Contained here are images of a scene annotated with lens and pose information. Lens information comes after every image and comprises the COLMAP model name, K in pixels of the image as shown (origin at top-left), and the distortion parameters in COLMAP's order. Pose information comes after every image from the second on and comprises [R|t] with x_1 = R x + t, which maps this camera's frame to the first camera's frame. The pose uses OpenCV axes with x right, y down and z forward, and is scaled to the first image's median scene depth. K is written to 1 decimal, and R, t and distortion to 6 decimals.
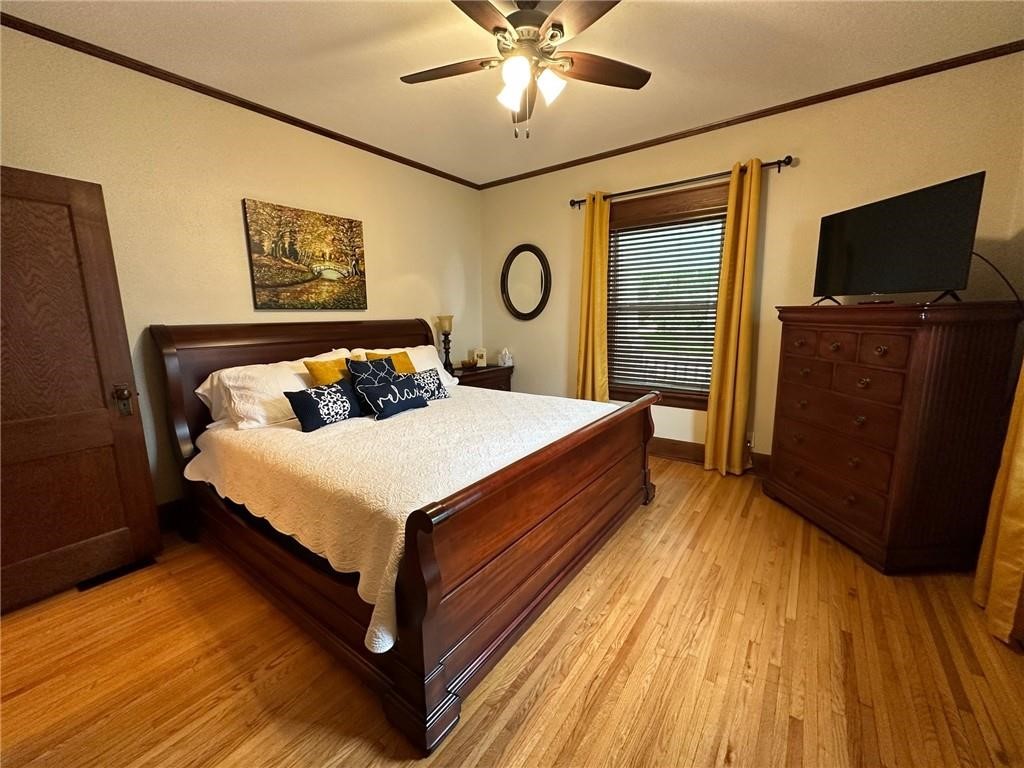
lens RADIAL K [[407.6, 0, 511.2], [0, 407.6, 382.2], [0, 0, 1]] dist [0.001616, 0.000017]
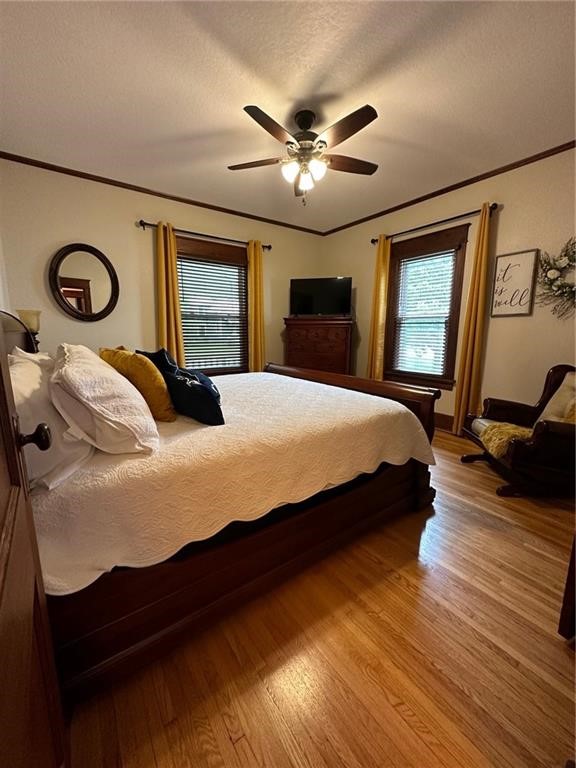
lens RADIAL K [[305.7, 0, 286.0], [0, 305.7, 383.3], [0, 0, 1]] dist [0.001616, 0.000017]
pose [[0.304930, -0.143672, 0.941476, -0.920428], [0.147373, 0.983767, 0.102394, -0.013766], [-0.940903, 0.107525, 0.321153, 0.542398]]
